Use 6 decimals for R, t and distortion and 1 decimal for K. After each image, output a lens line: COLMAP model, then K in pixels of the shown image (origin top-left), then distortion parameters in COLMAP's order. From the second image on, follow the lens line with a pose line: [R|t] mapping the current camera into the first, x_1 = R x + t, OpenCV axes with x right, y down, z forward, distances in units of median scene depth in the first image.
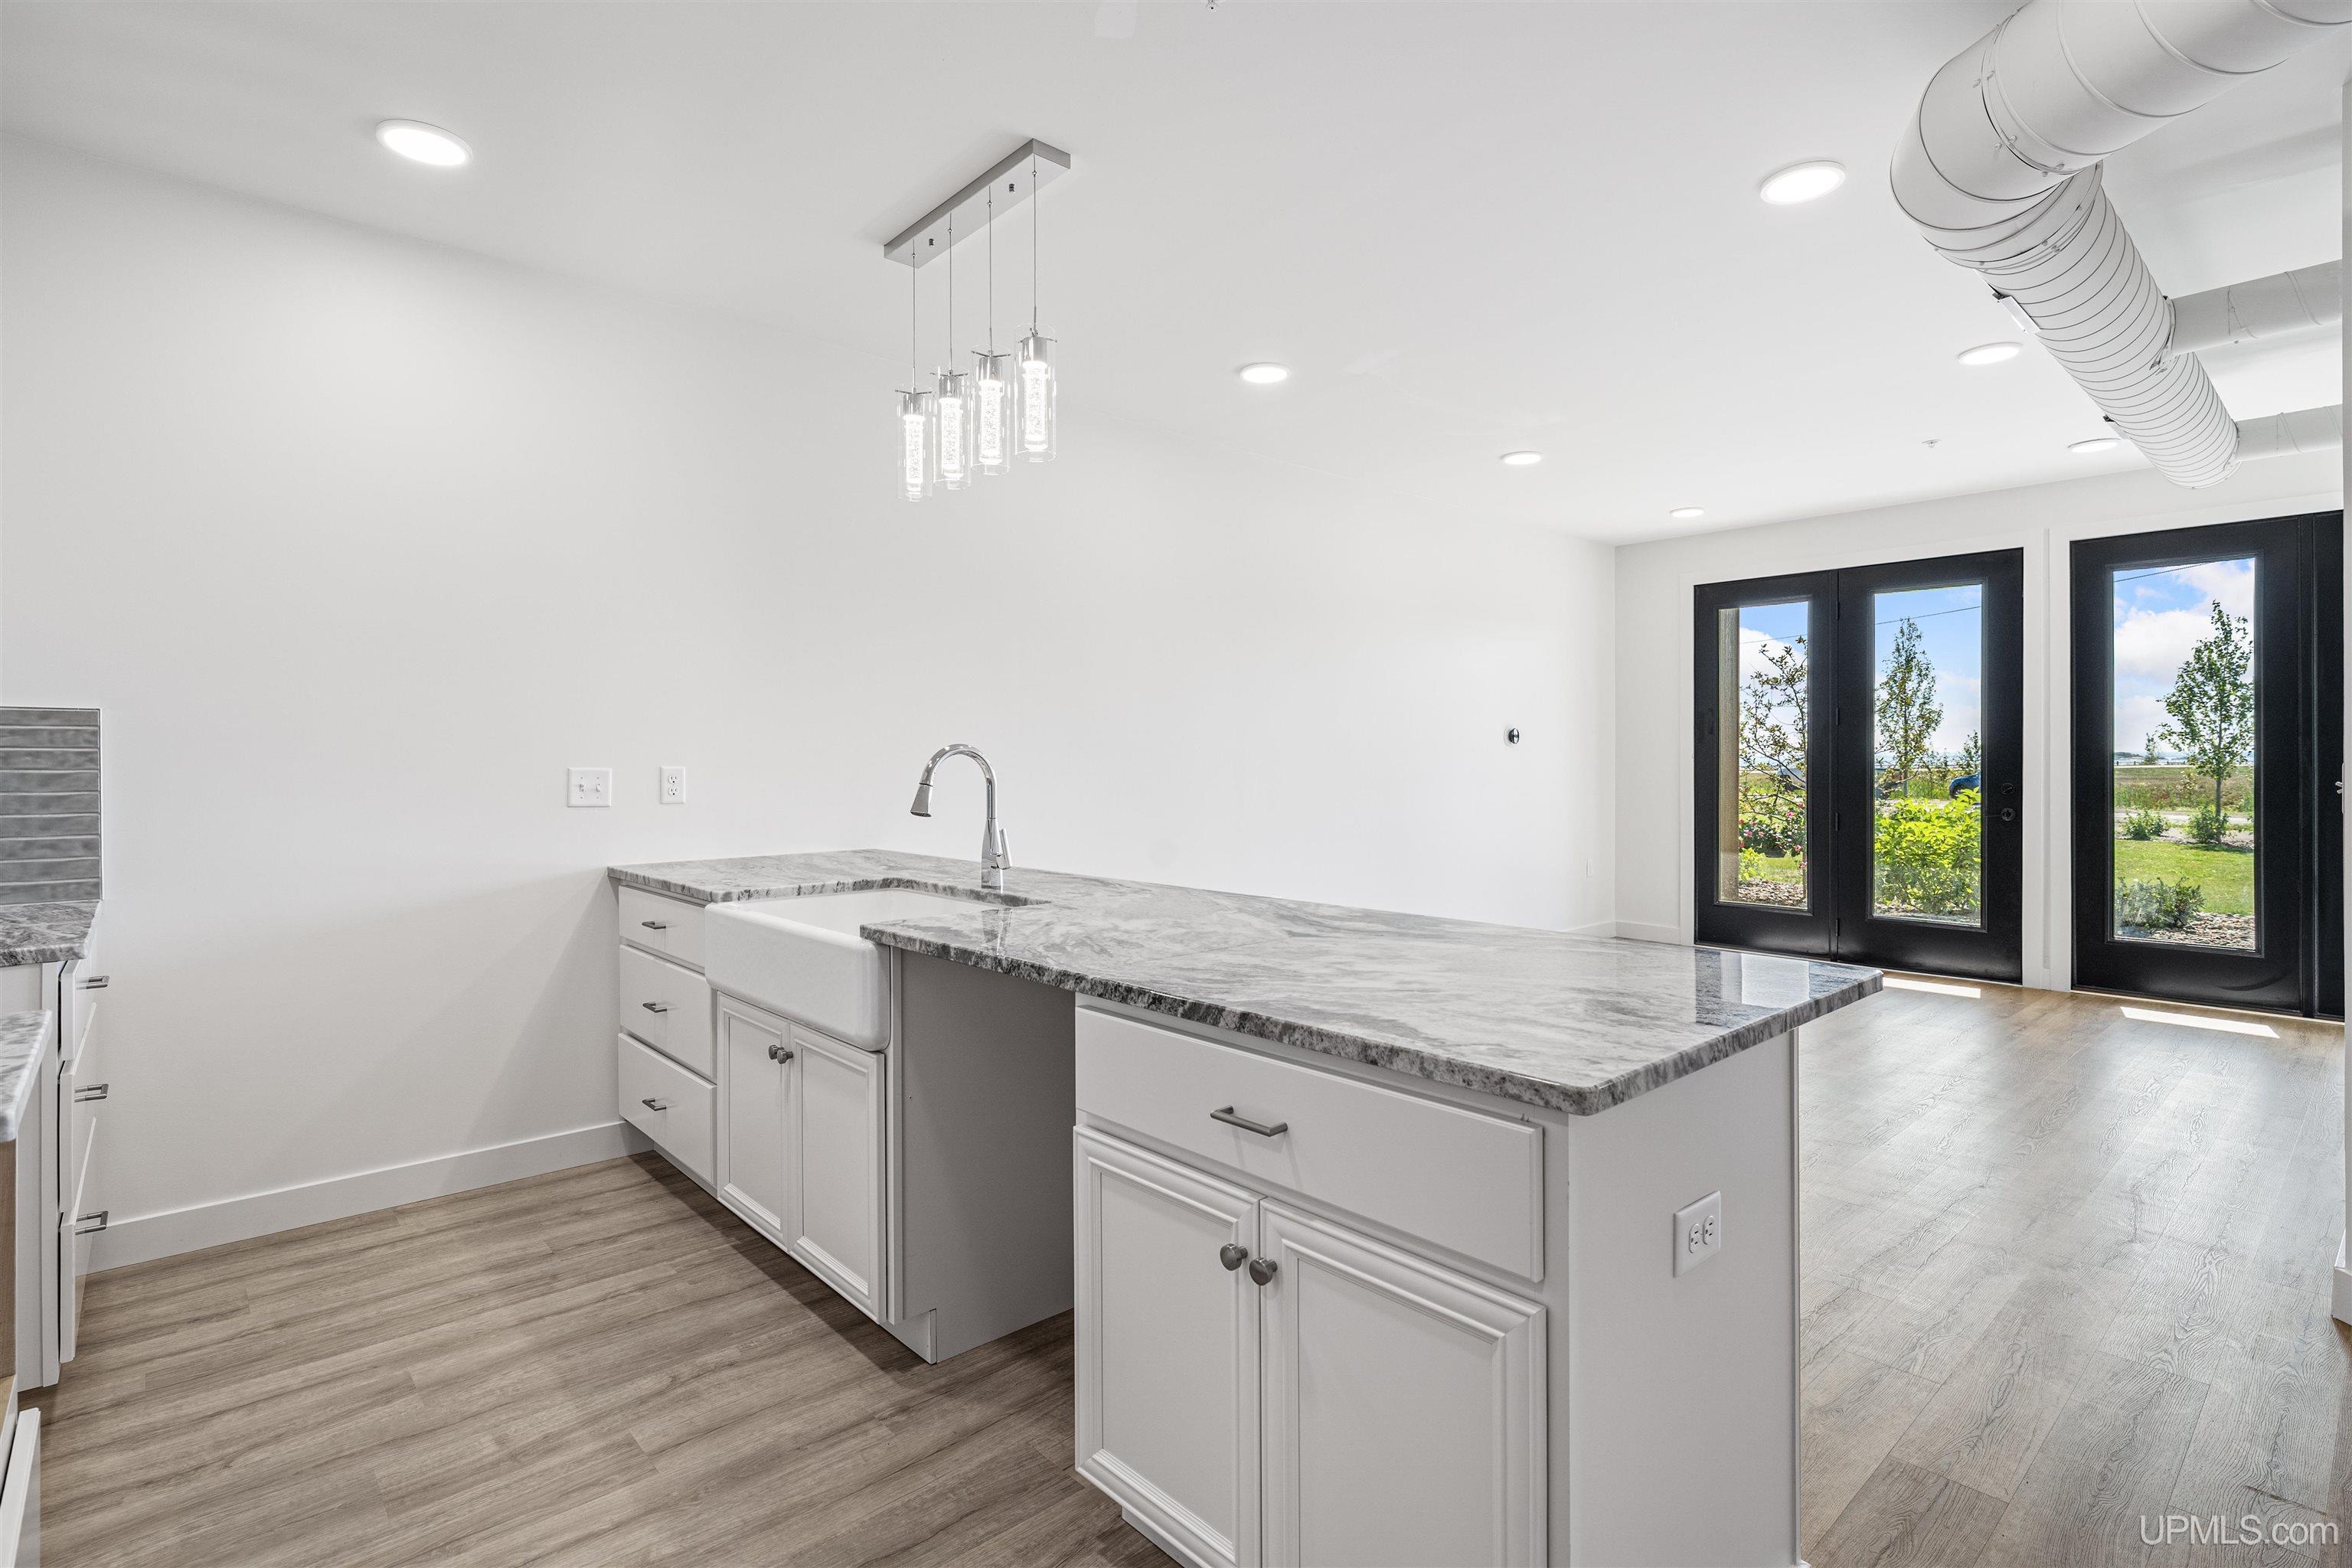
lens RADIAL K [[1137.5, 0, 1176.0], [0, 1137.5, 784.0], [0, 0, 1]] dist [0.031078, 0.000019]
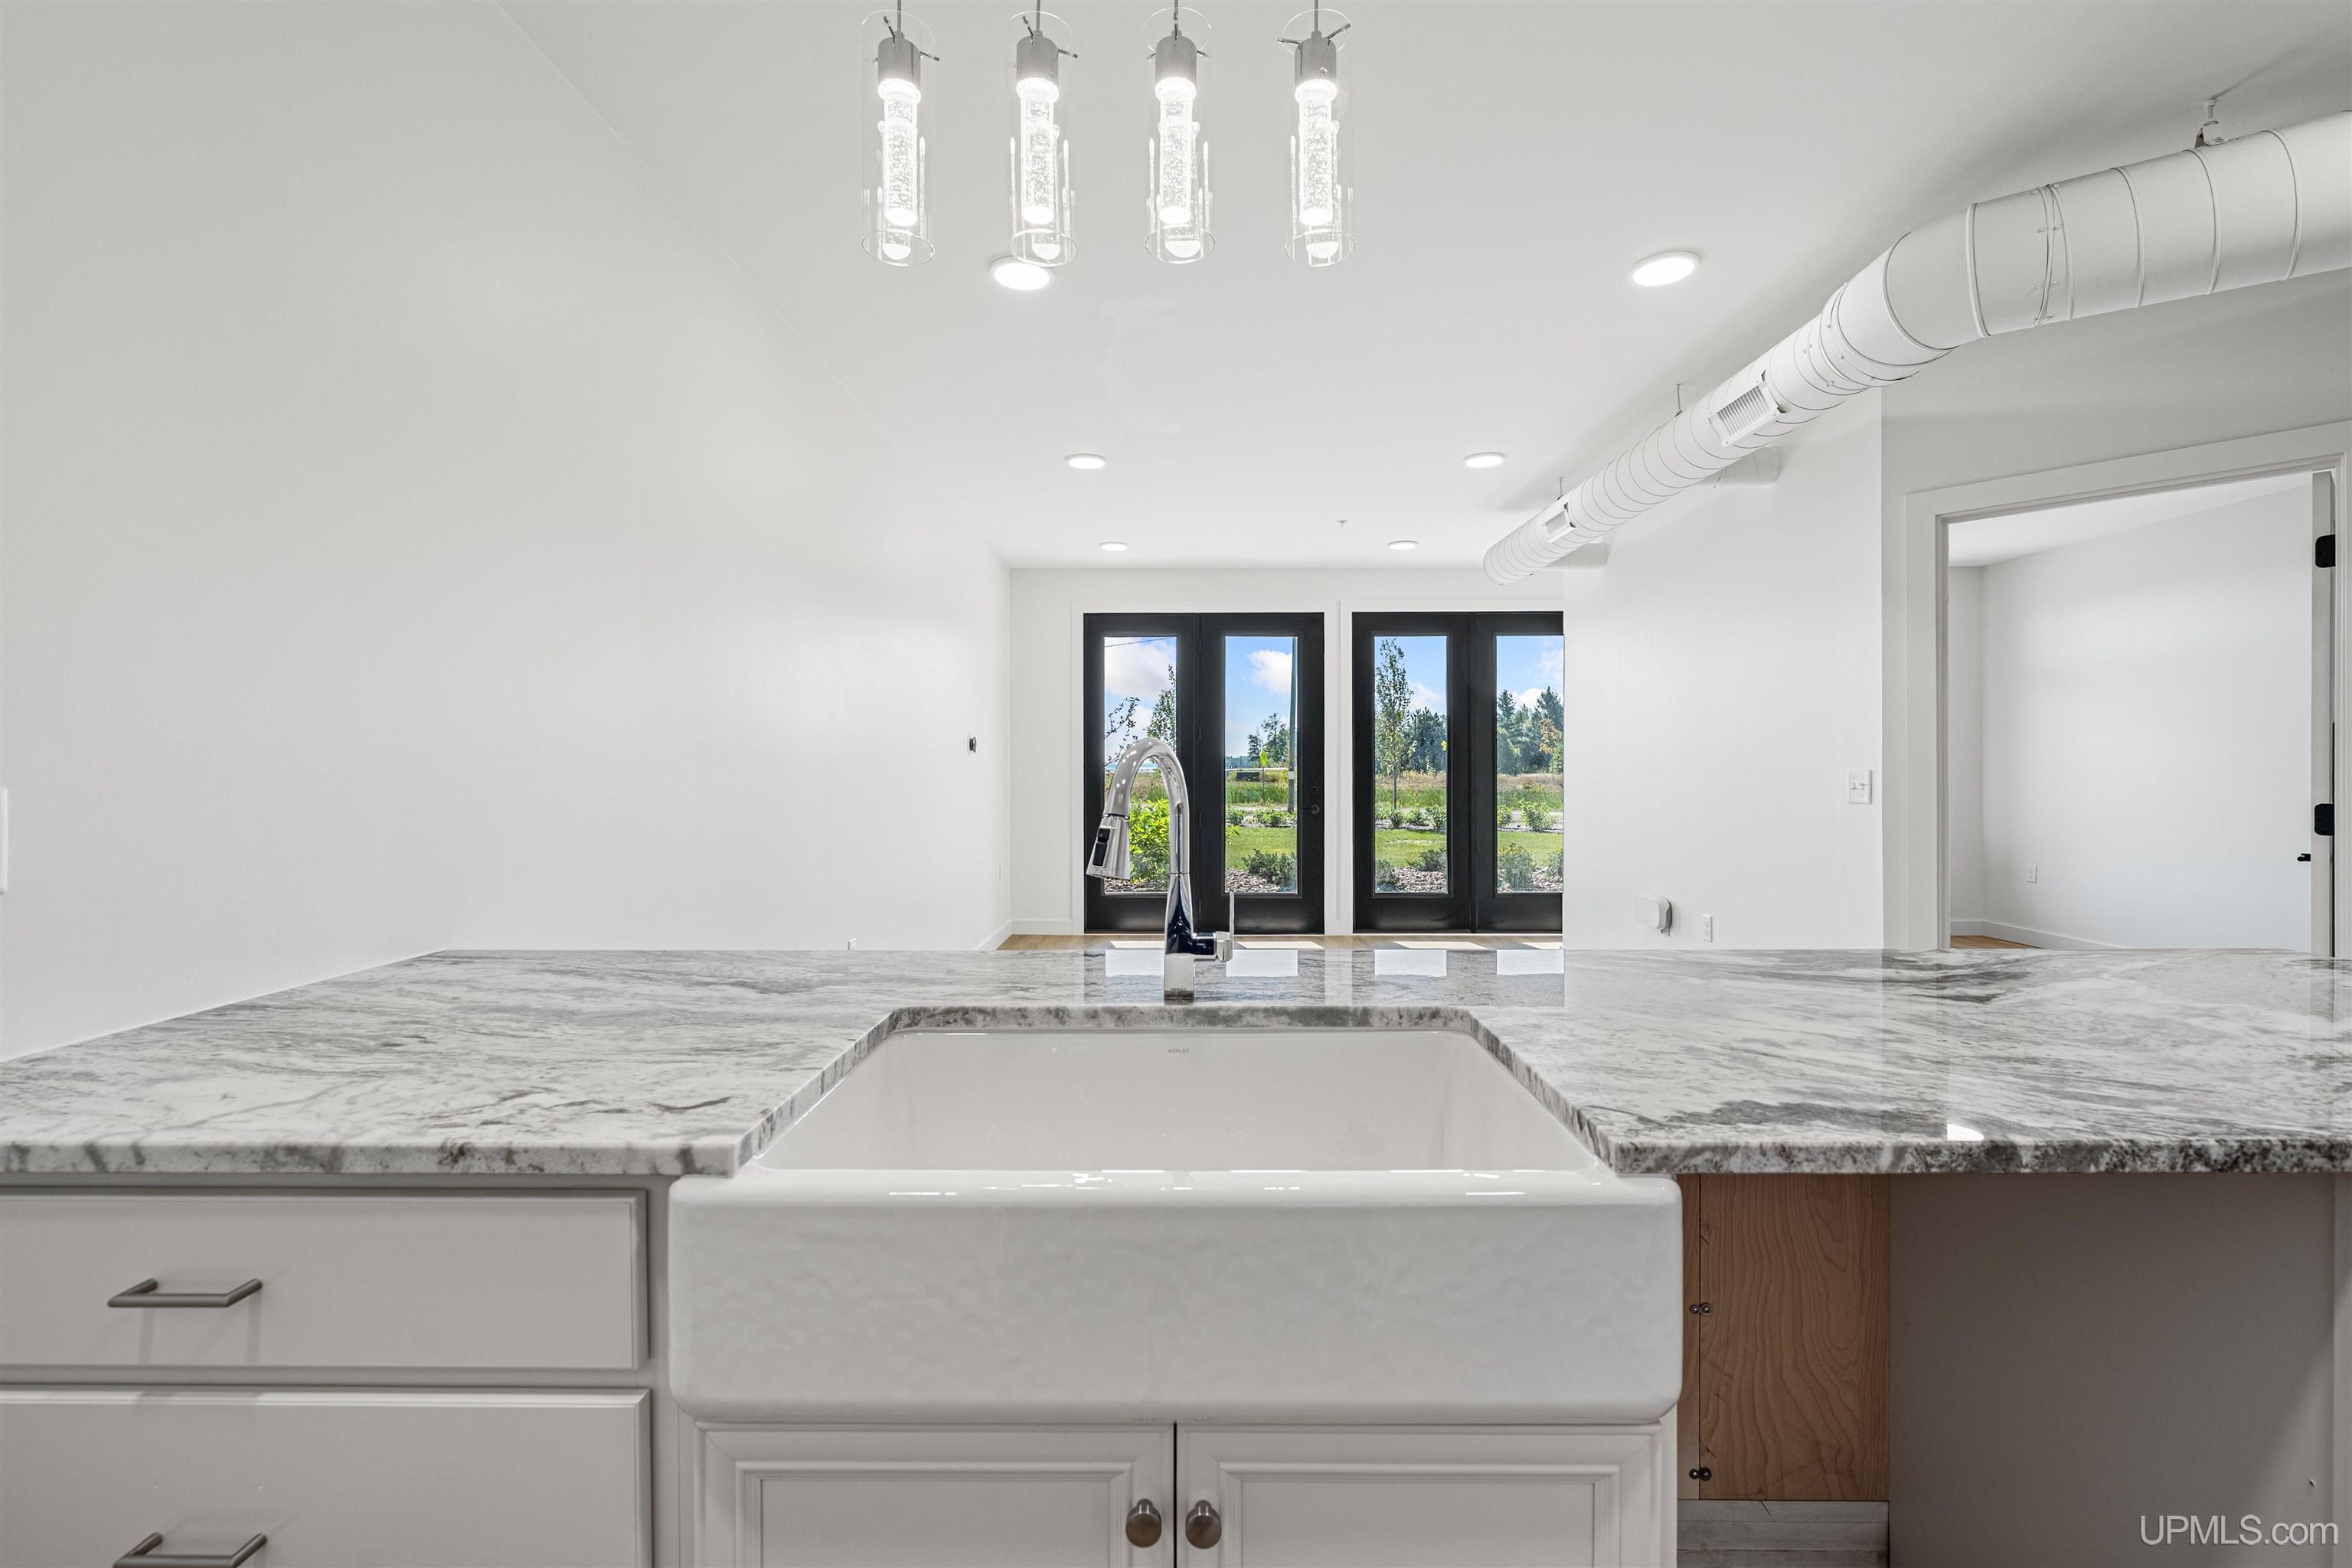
lens RADIAL K [[1007.6, 0, 1176.0], [0, 1007.6, 784.0], [0, 0, 1]] dist [-0.003435, -0.000511]
pose [[0.675713, -0.012030, 0.737067, -0.296090], [0.017857, 0.999841, -0.000051, -0.007540], [-0.736948, 0.013196, 0.675820, 0.378823]]
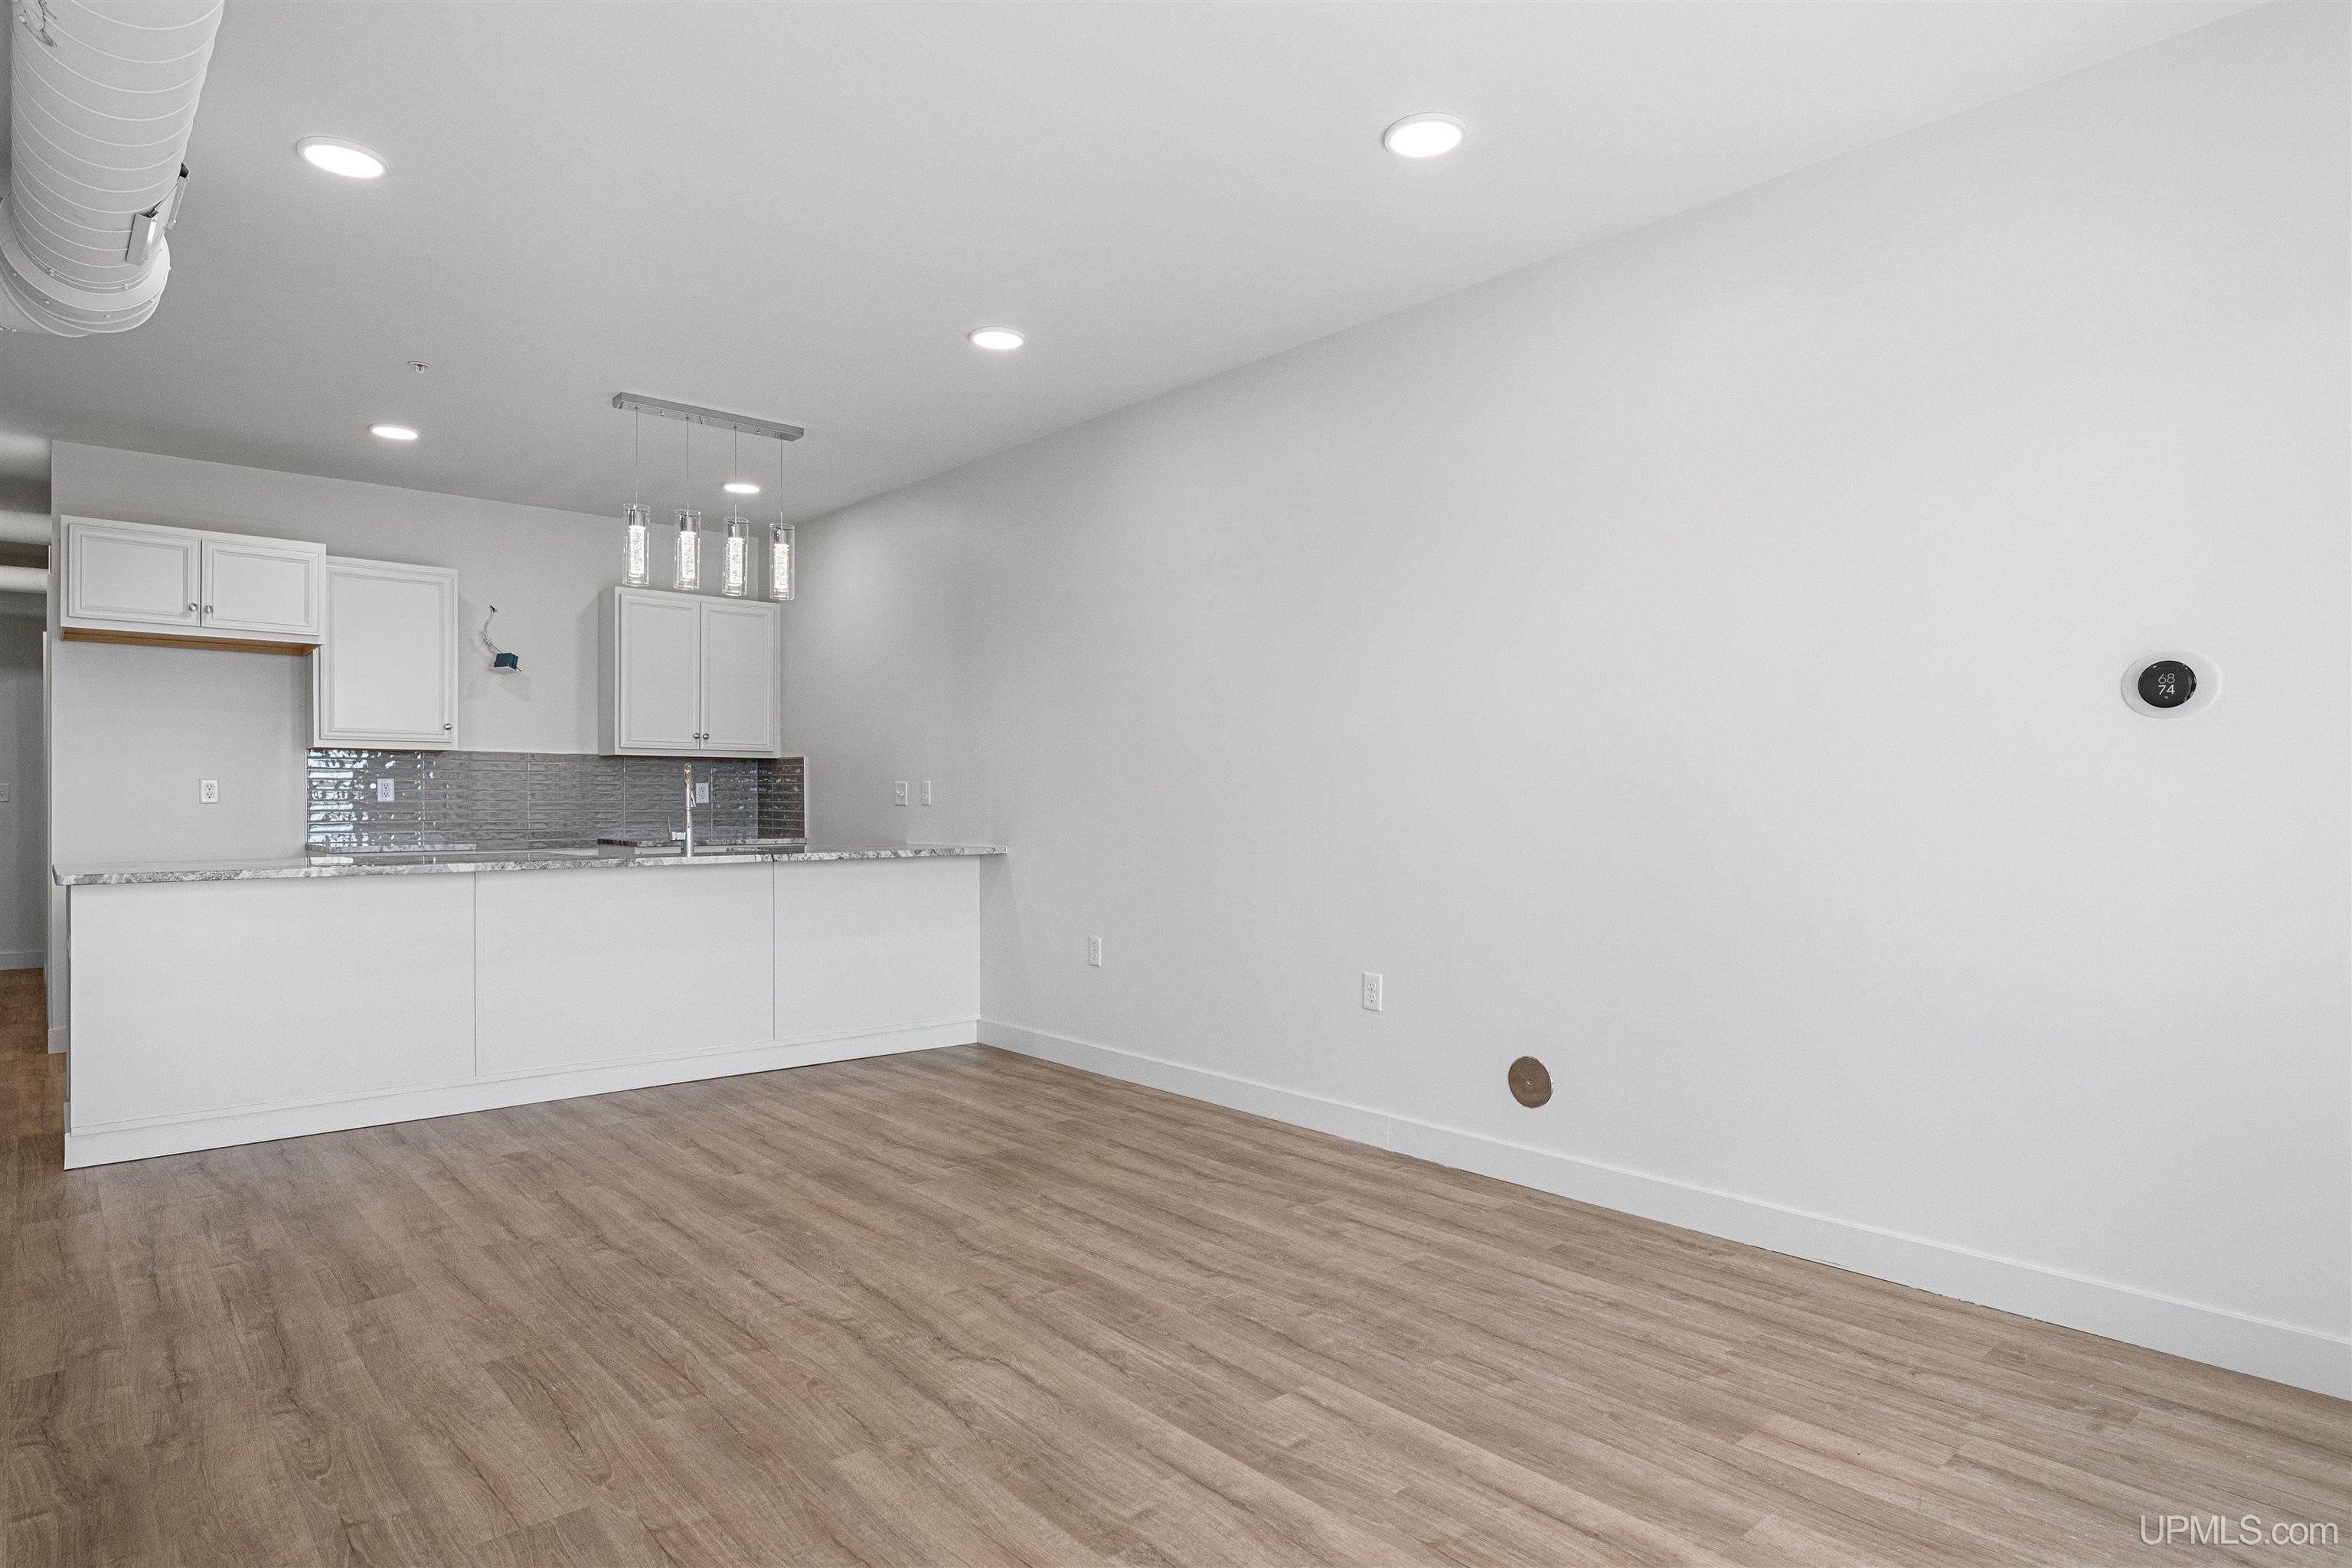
lens RADIAL K [[1325.8, 0, 1176.0], [0, 1325.8, 784.0], [0, 0, 1]] dist [0.002044, 0.000925]
pose [[-0.039018, -0.005179, -0.999225, 0.891724], [-0.021057, 0.999769, -0.004360, -0.007102], [0.999017, 0.020871, -0.039118, 0.970545]]
